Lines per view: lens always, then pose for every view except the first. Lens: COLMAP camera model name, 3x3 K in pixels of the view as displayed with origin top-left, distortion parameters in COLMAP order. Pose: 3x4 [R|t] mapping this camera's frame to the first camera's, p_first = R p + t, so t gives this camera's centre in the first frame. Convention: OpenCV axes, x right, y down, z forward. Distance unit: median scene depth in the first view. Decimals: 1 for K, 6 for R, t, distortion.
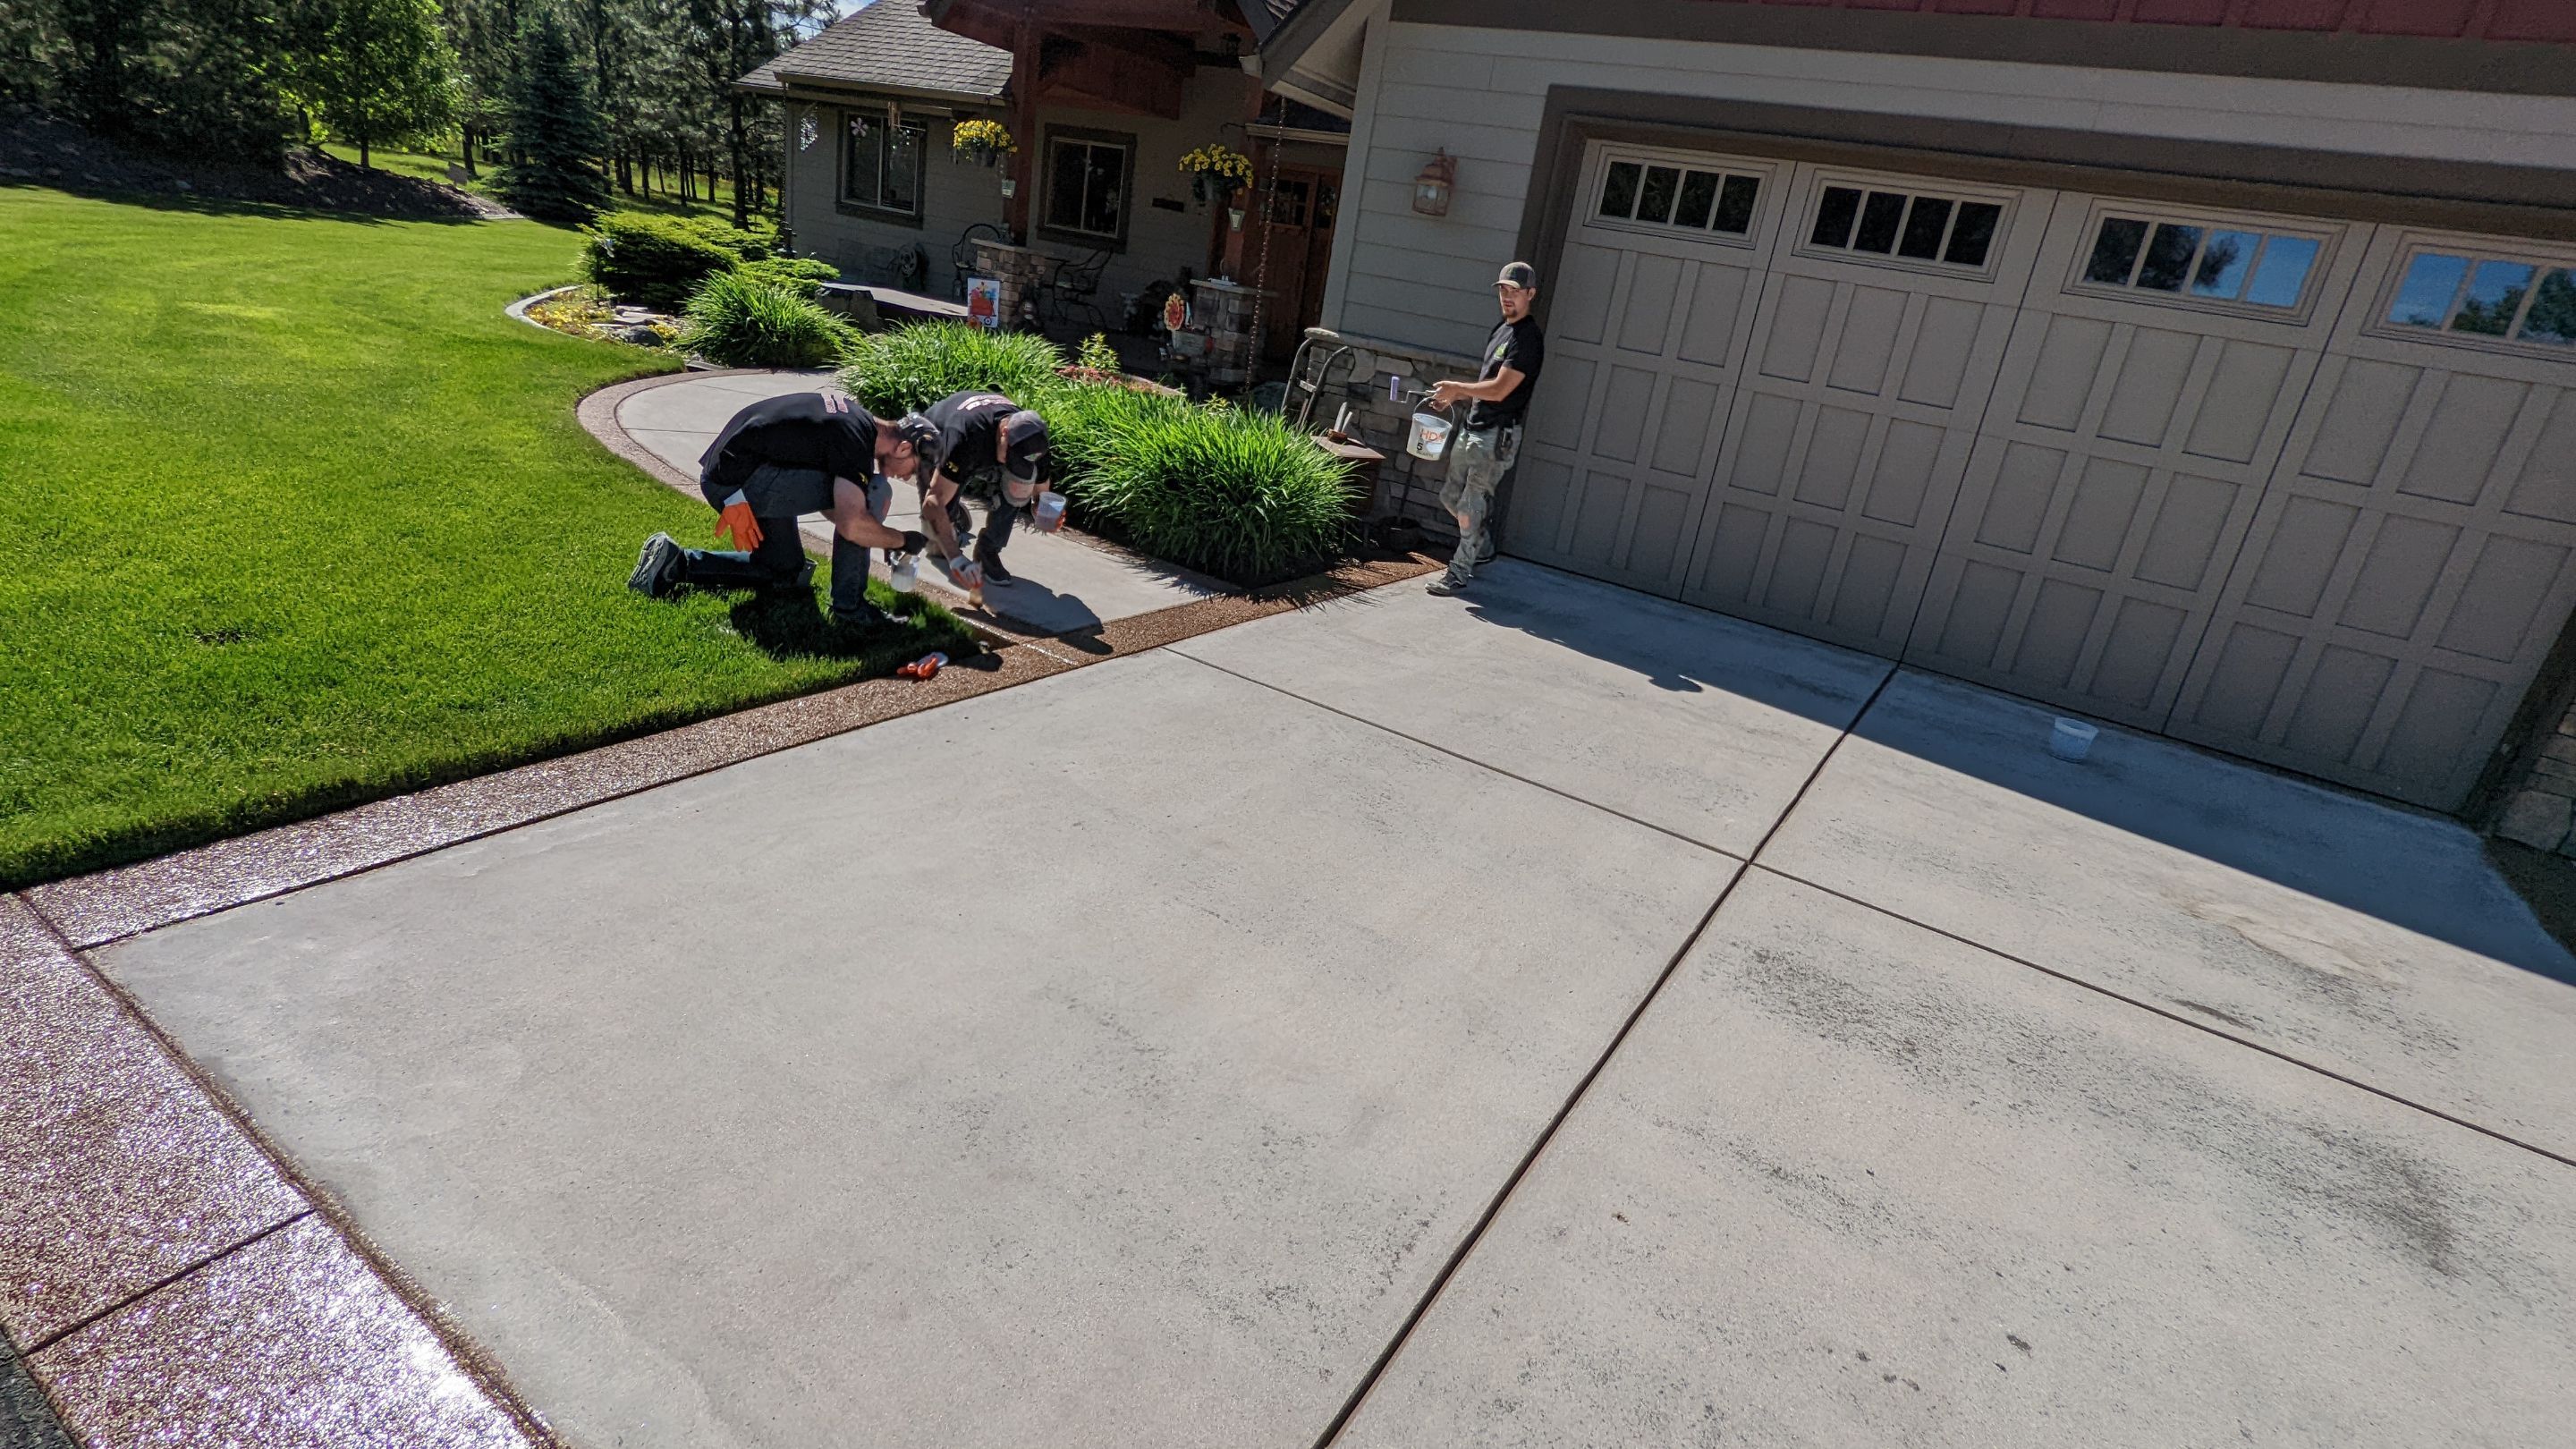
lens RADIAL K [[1226.3, 0, 1301.3], [0, 1226.3, 737.2], [0, 0, 1]] dist [-0.001675, 0.001376]
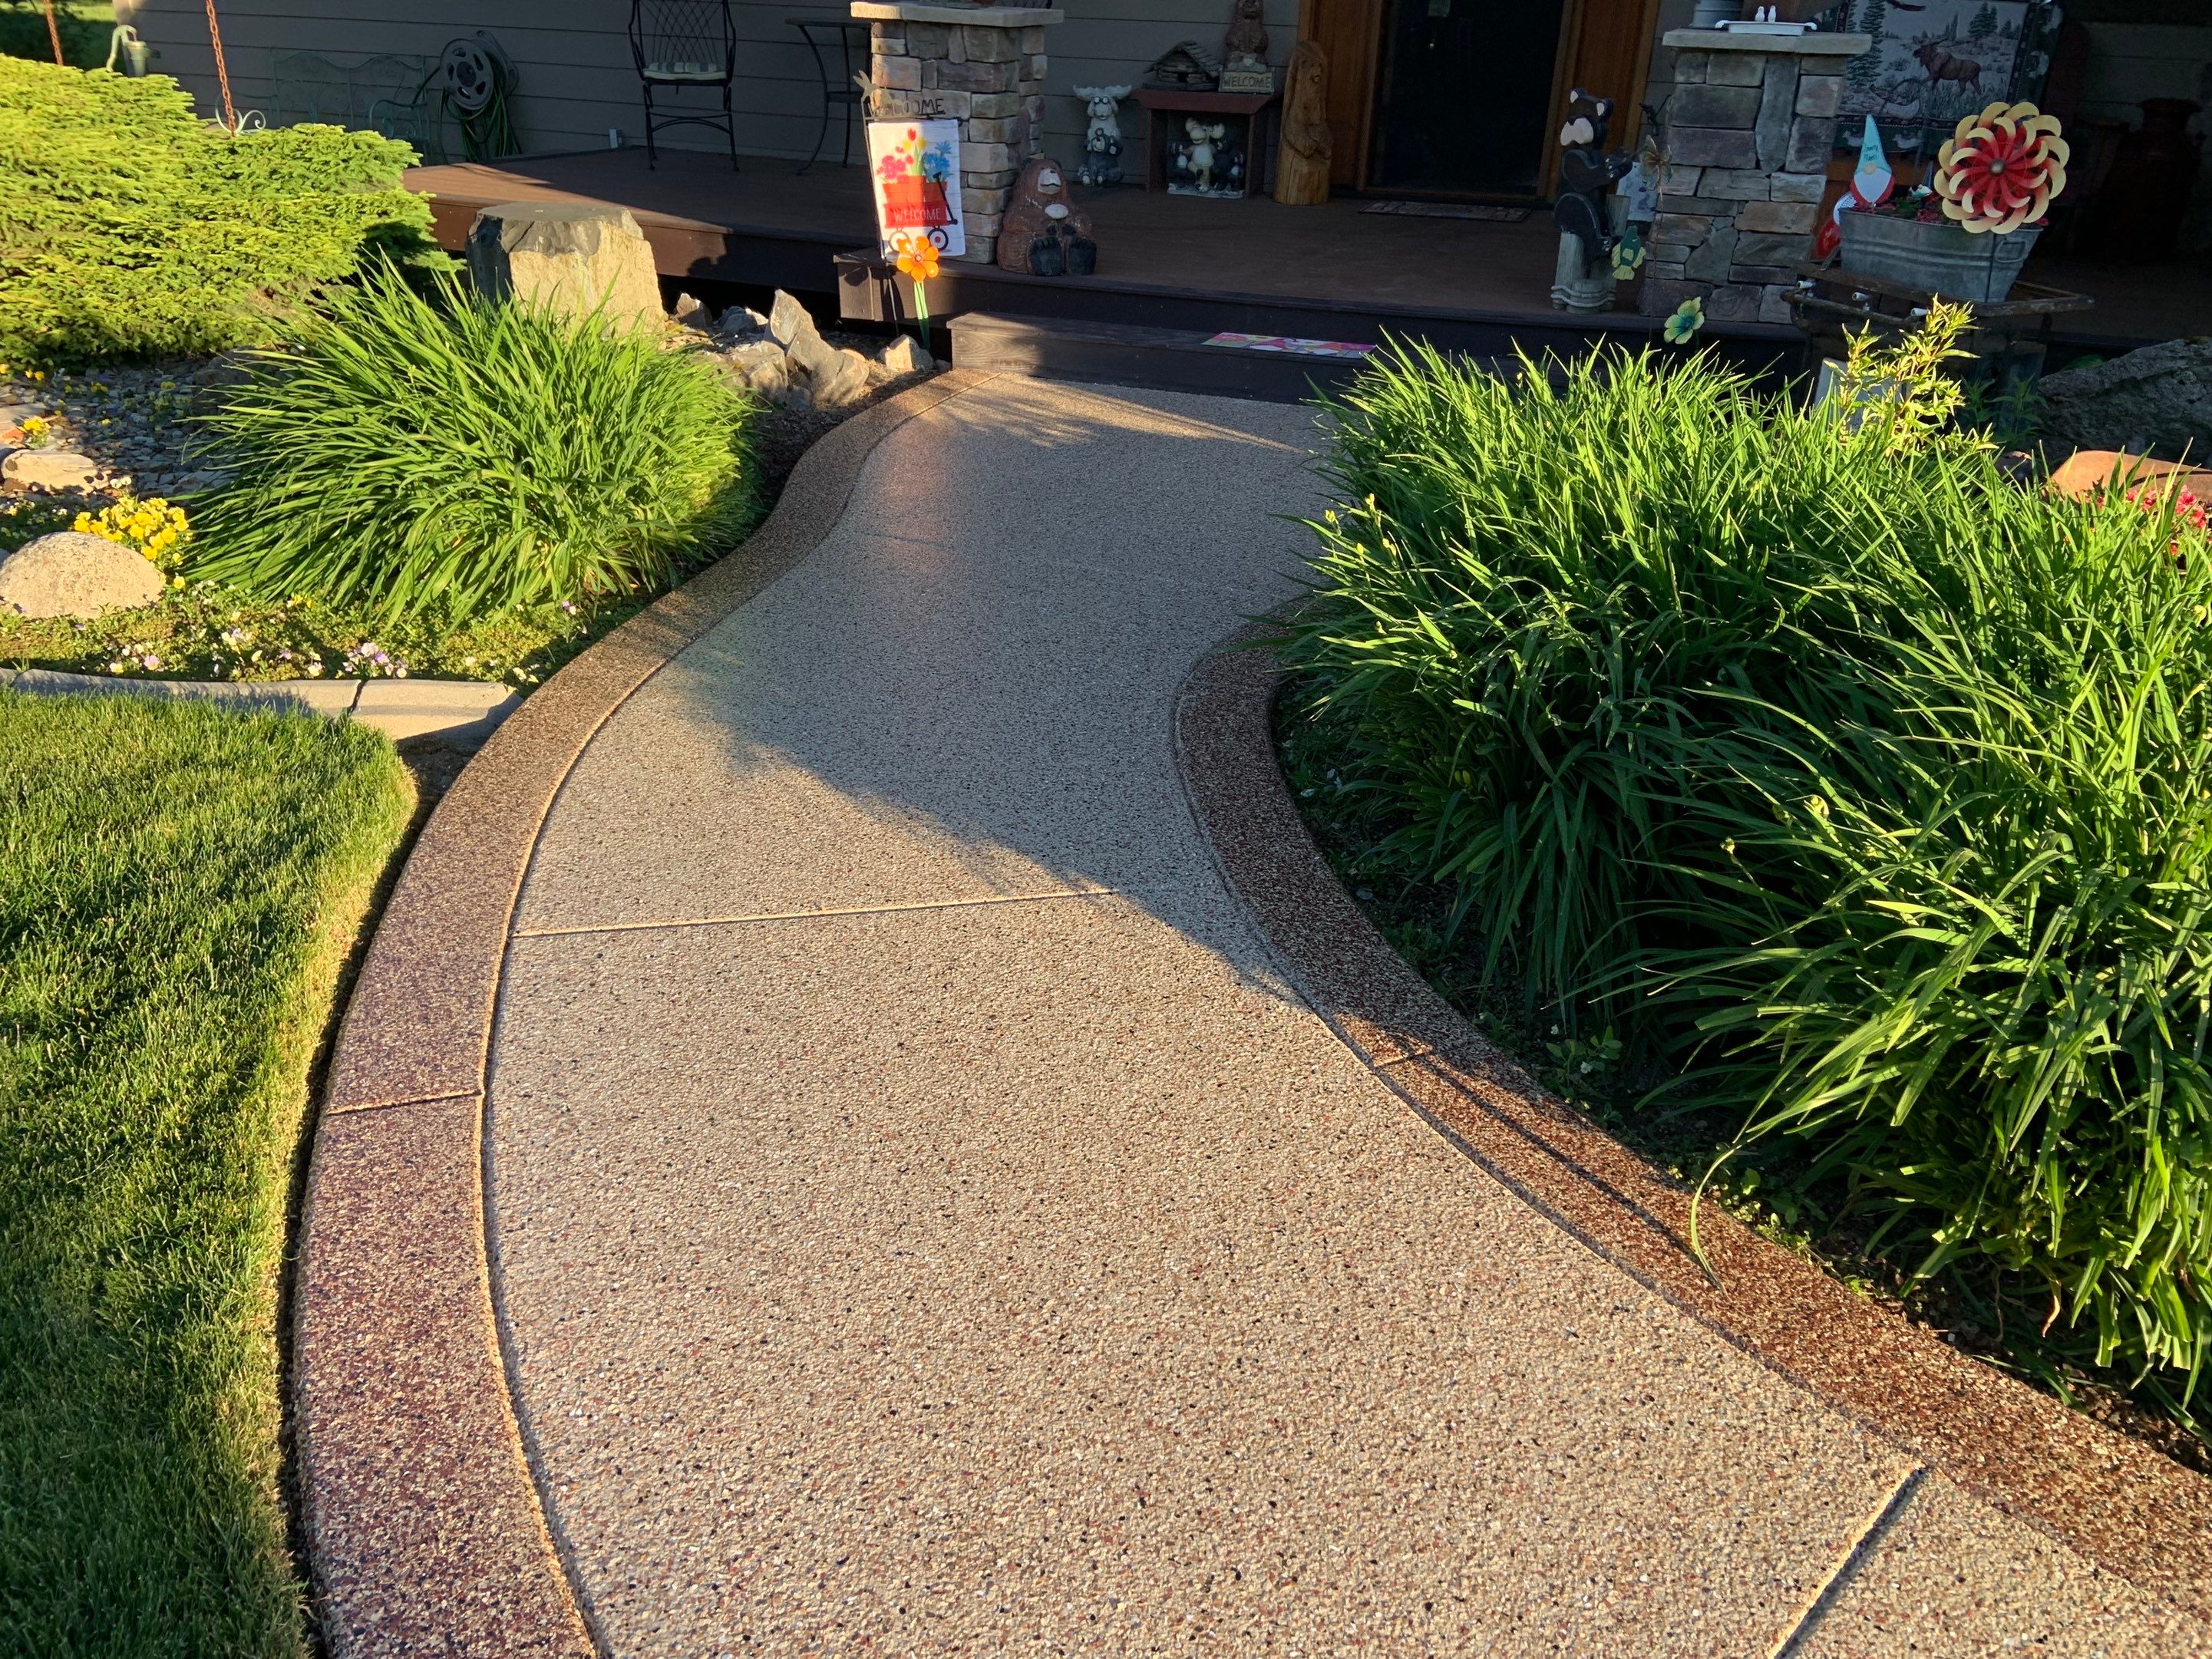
lens RADIAL K [[1662.8, 0, 1097.9], [0, 1662.8, 871.5], [0, 0, 1]] dist [0.109962, -0.137539]
pose [[0.973724, -0.204475, 0.100257, -0.341232], [0.188814, 0.971013, 0.146570, -0.252796], [-0.127320, -0.123789, 0.984107, 0.543317]]
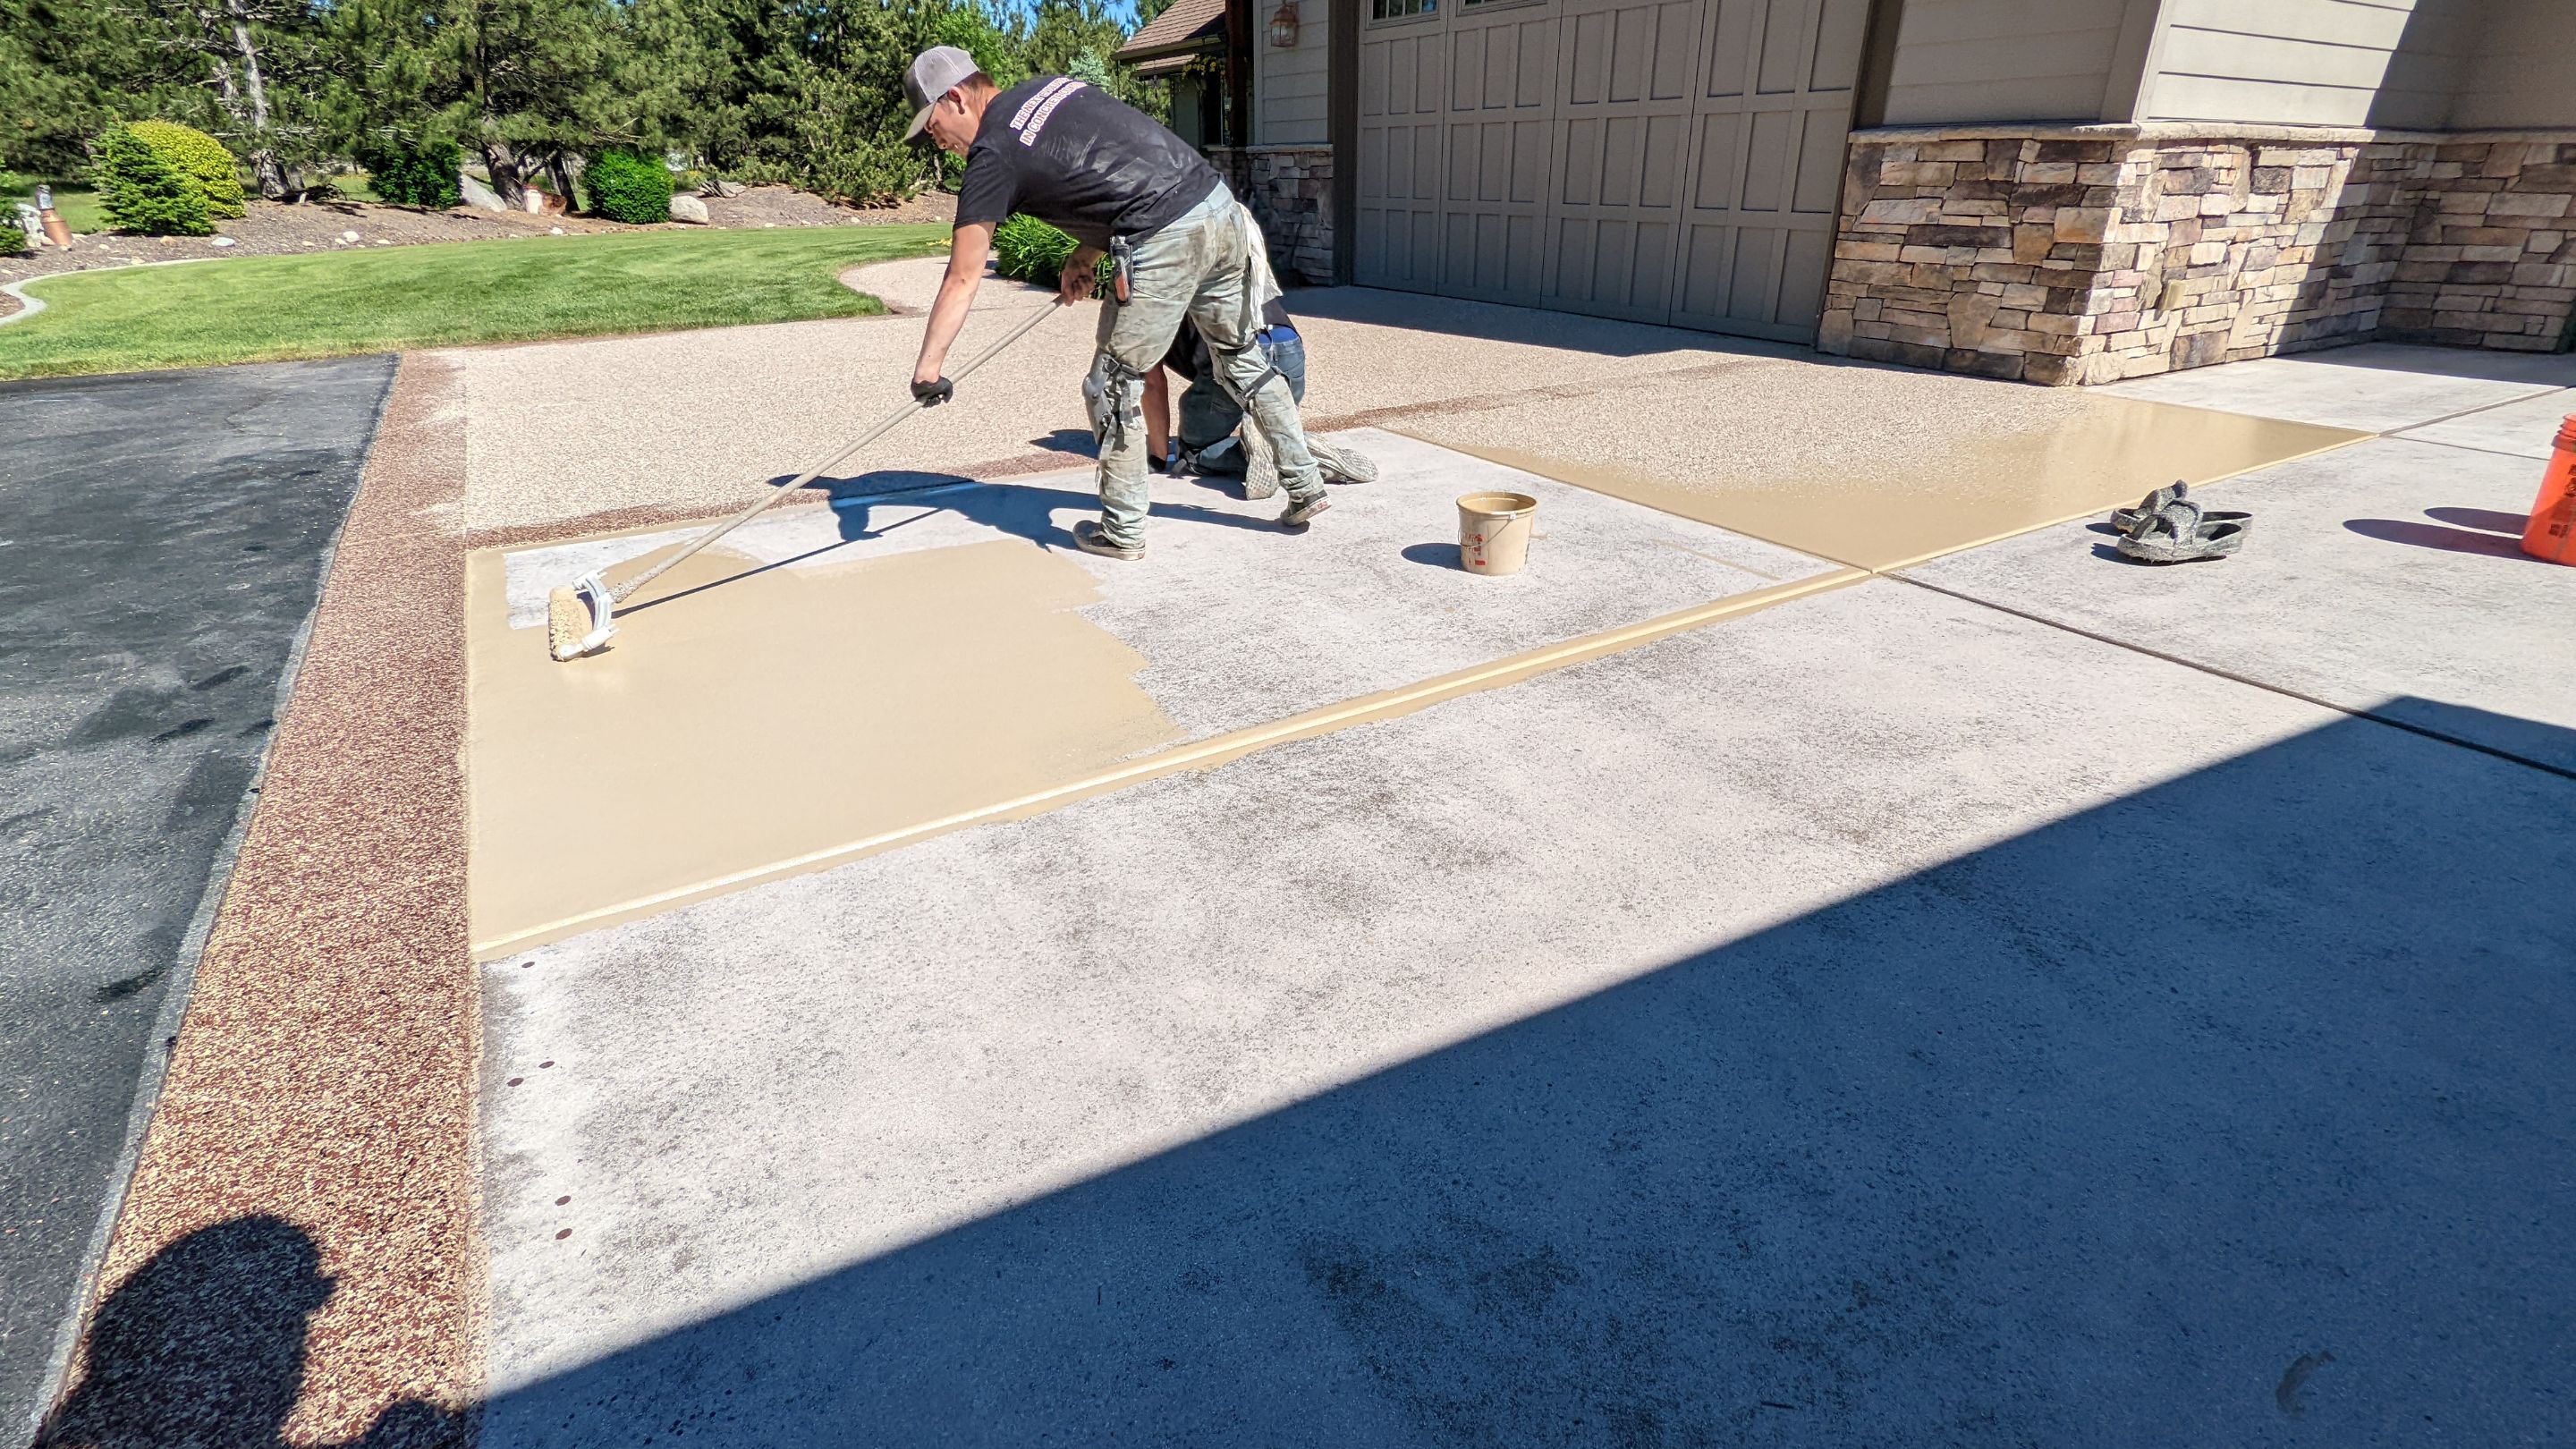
lens RADIAL K [[1226.3, 0, 1301.3], [0, 1226.3, 737.2], [0, 0, 1]] dist [-0.001675, 0.001376]
pose [[0.887308, 0.034917, -0.459854, 0.521619], [-0.019739, 0.999091, 0.037774, 0.212037], [0.460755, -0.024440, 0.887191, -0.186850]]
